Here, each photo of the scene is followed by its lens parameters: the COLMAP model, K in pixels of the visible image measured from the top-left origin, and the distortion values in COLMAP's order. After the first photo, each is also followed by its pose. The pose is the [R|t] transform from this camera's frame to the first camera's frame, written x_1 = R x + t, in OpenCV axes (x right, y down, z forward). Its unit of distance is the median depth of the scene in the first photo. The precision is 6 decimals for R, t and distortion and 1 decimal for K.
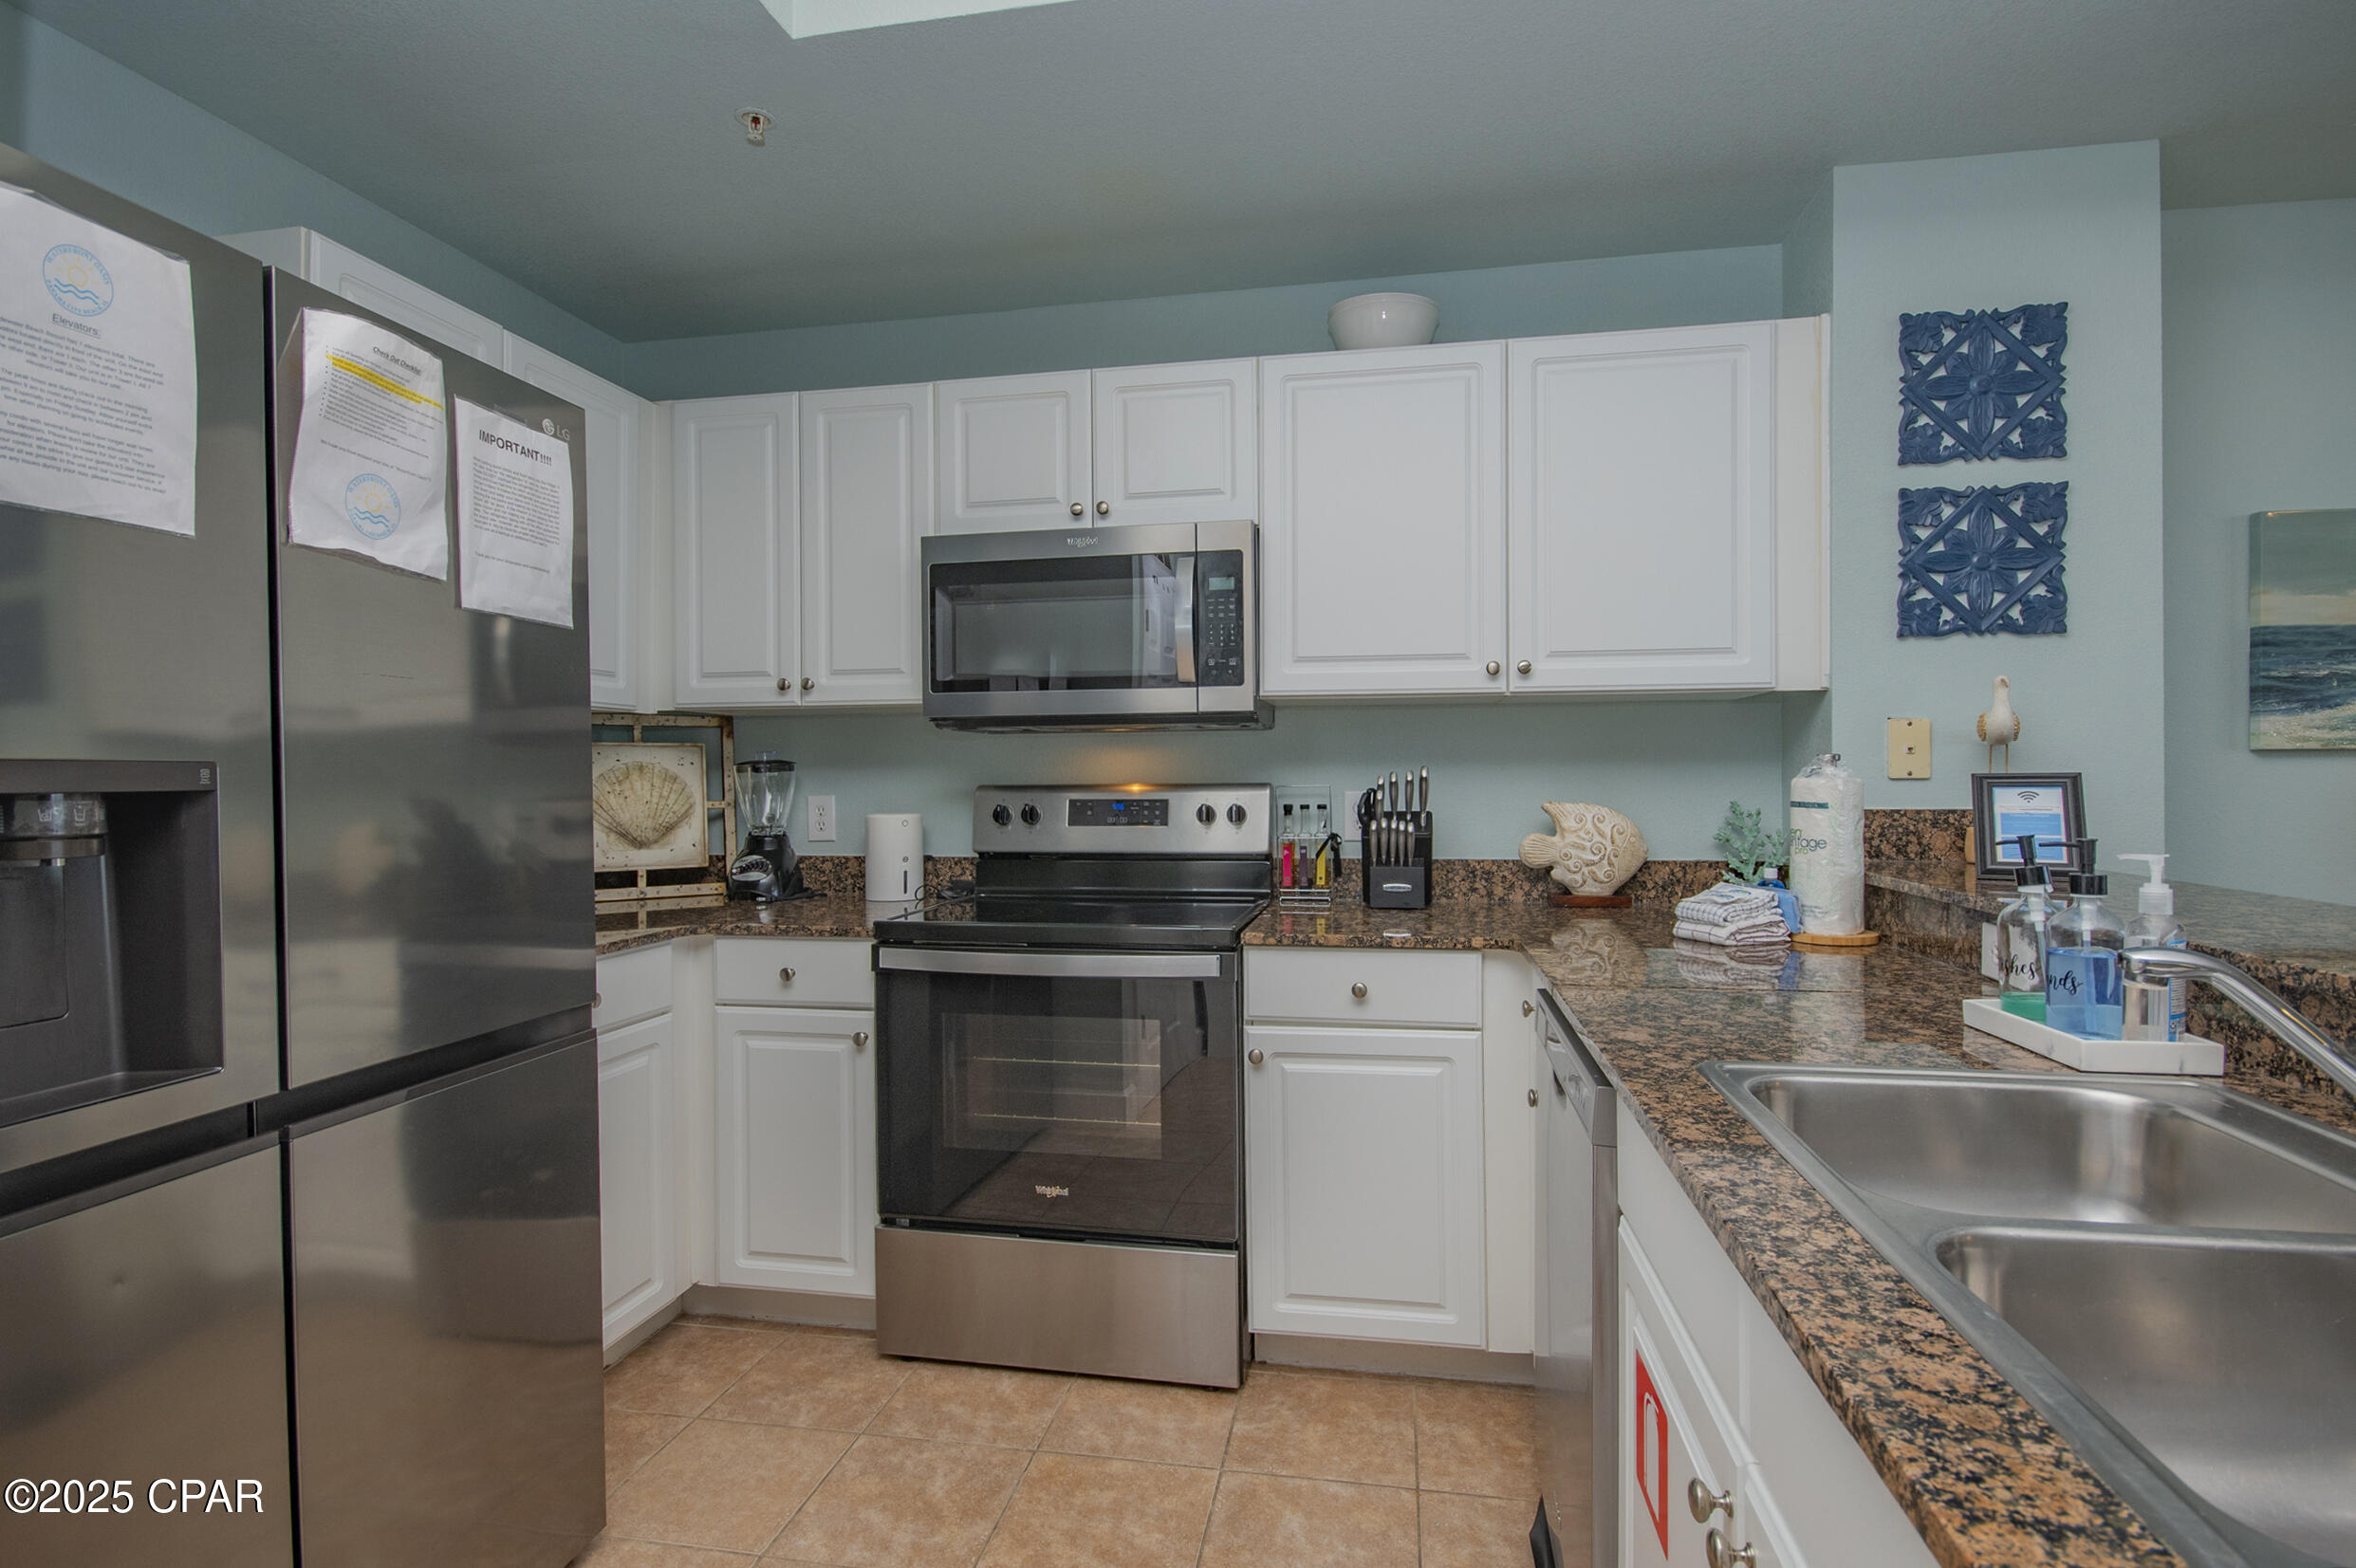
lens RADIAL K [[1141.0, 0, 1185.9], [0, 1141.0, 786.1], [0, 0, 1]] dist [0.012737, -0.016013]
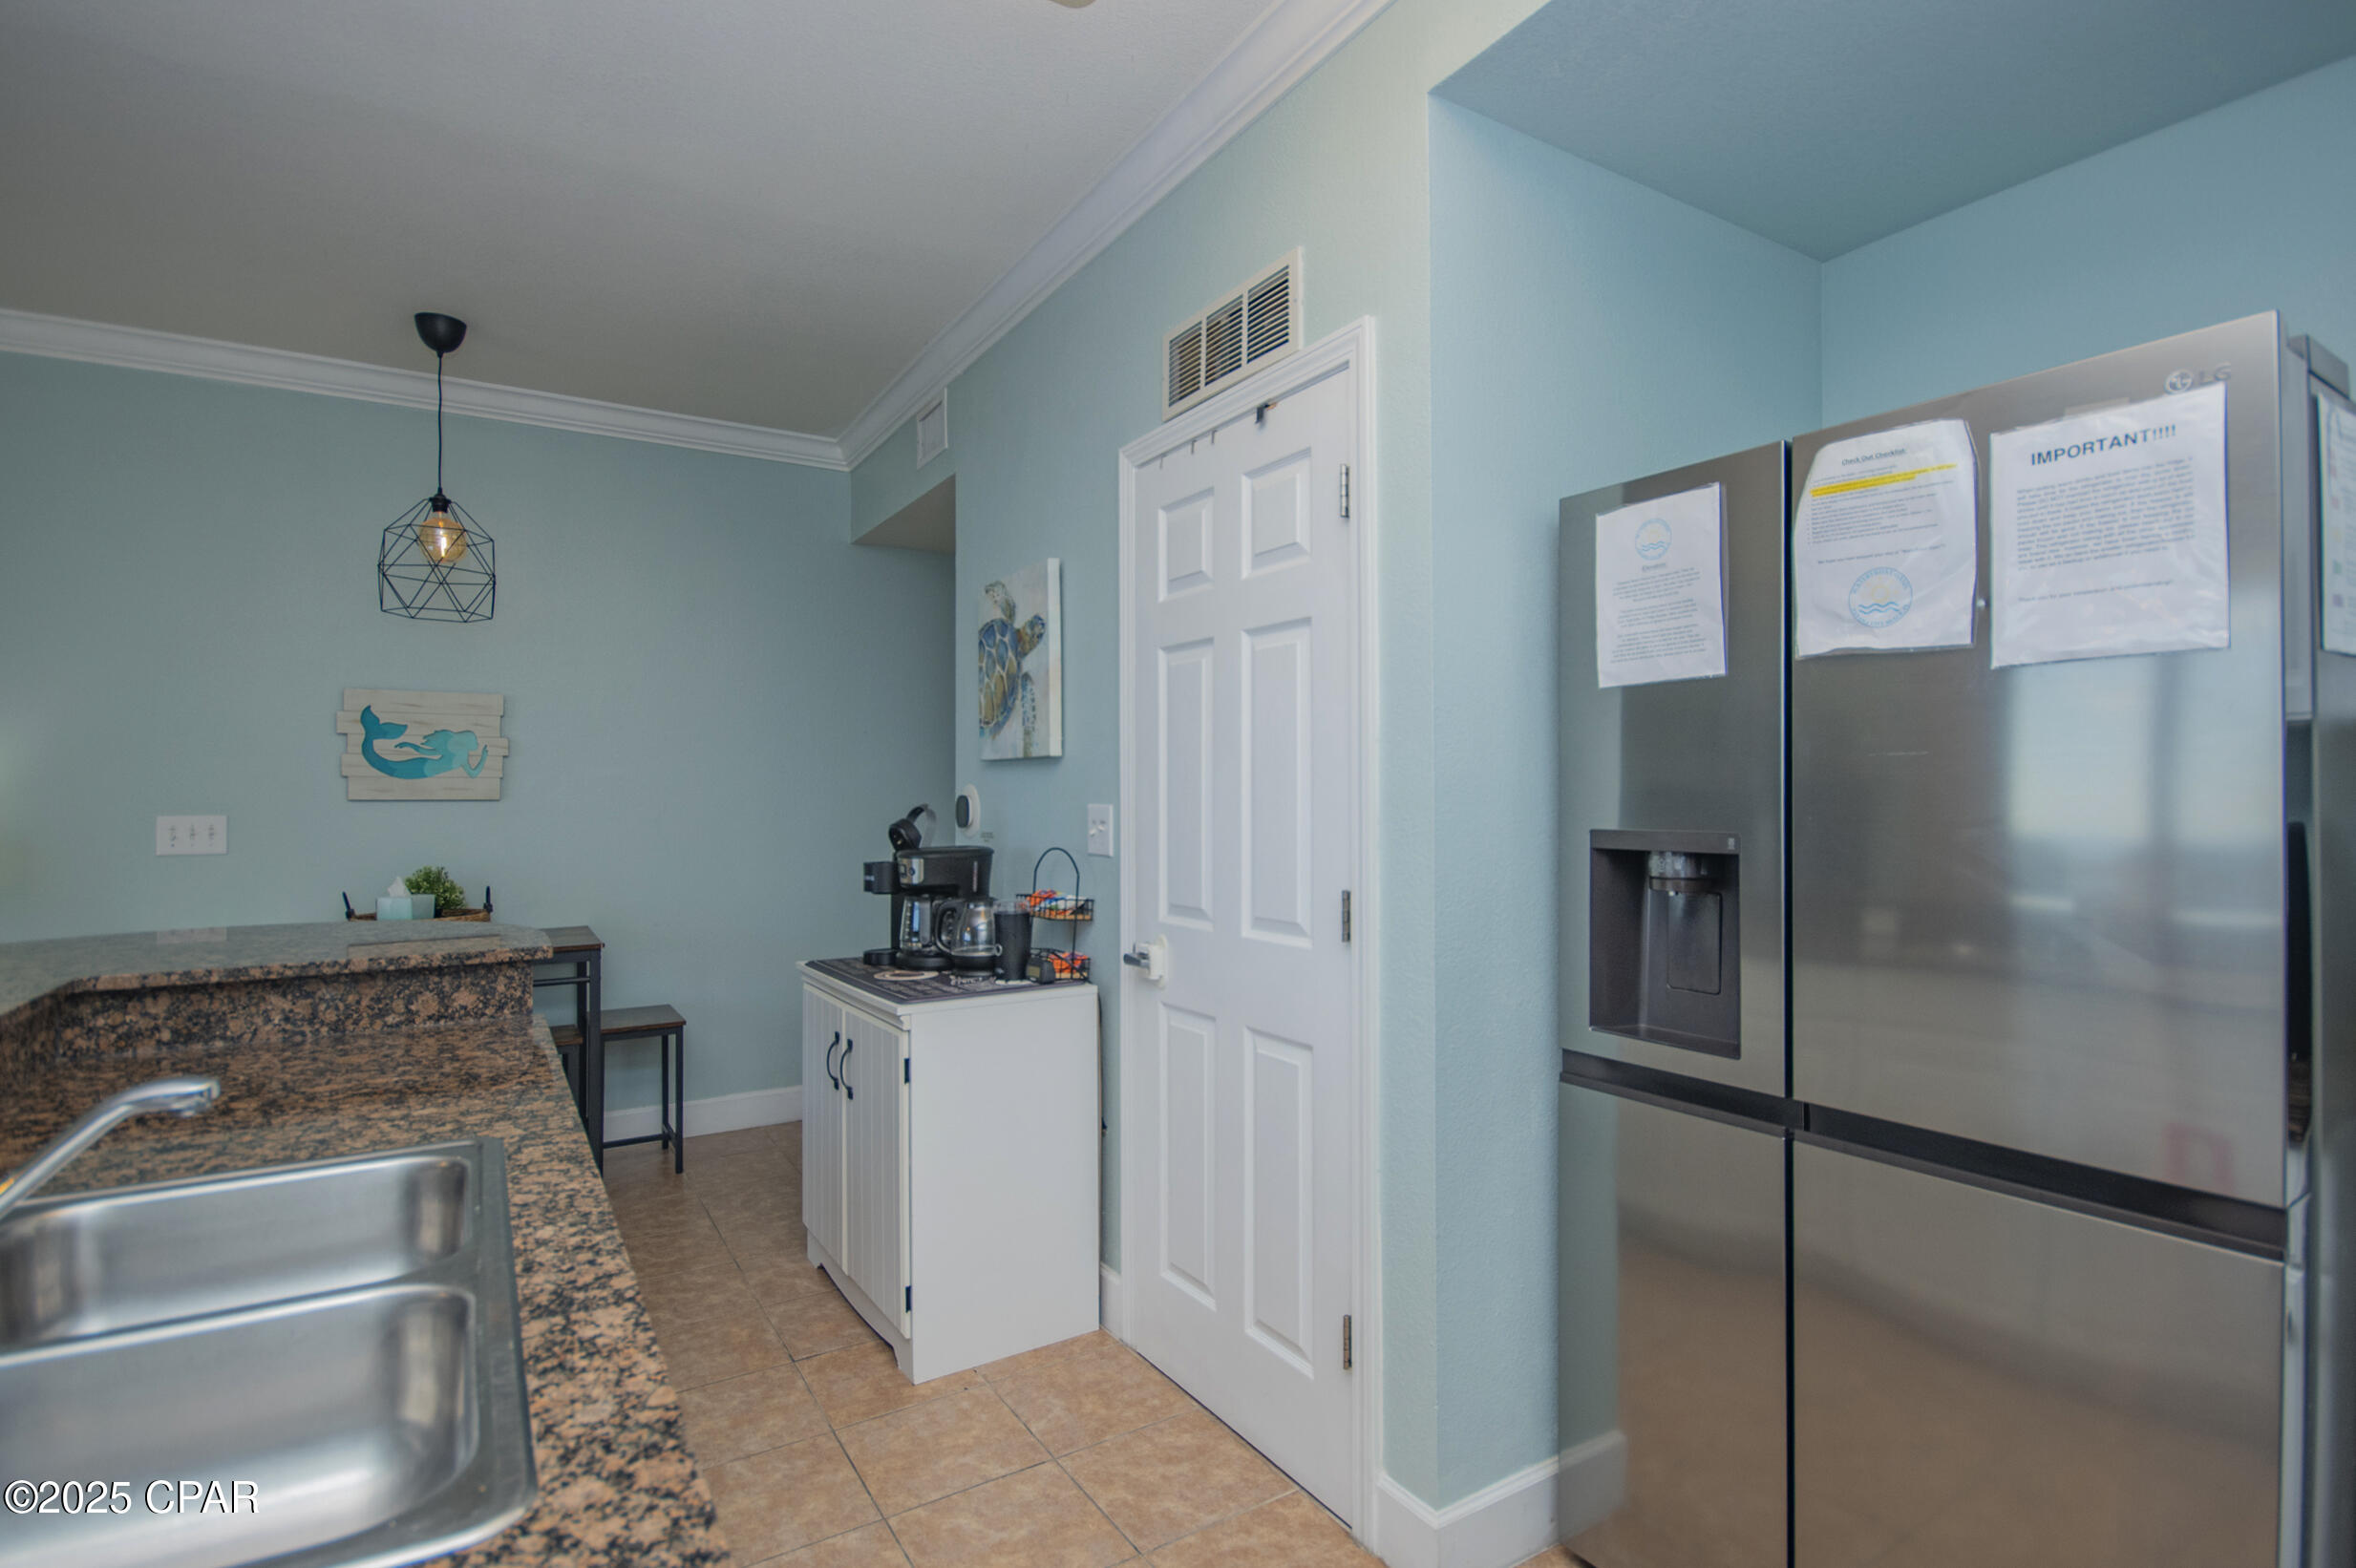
lens RADIAL K [[1149.5, 0, 1198.0], [0, 1149.5, 781.5], [0, 0, 1]] dist [0.002503, 0.000137]
pose [[-0.731446, 0.003160, -0.681892, 0.305227], [0.003478, 0.999994, 0.000904, -0.046667], [0.681890, -0.001711, -0.731452, 0.838563]]
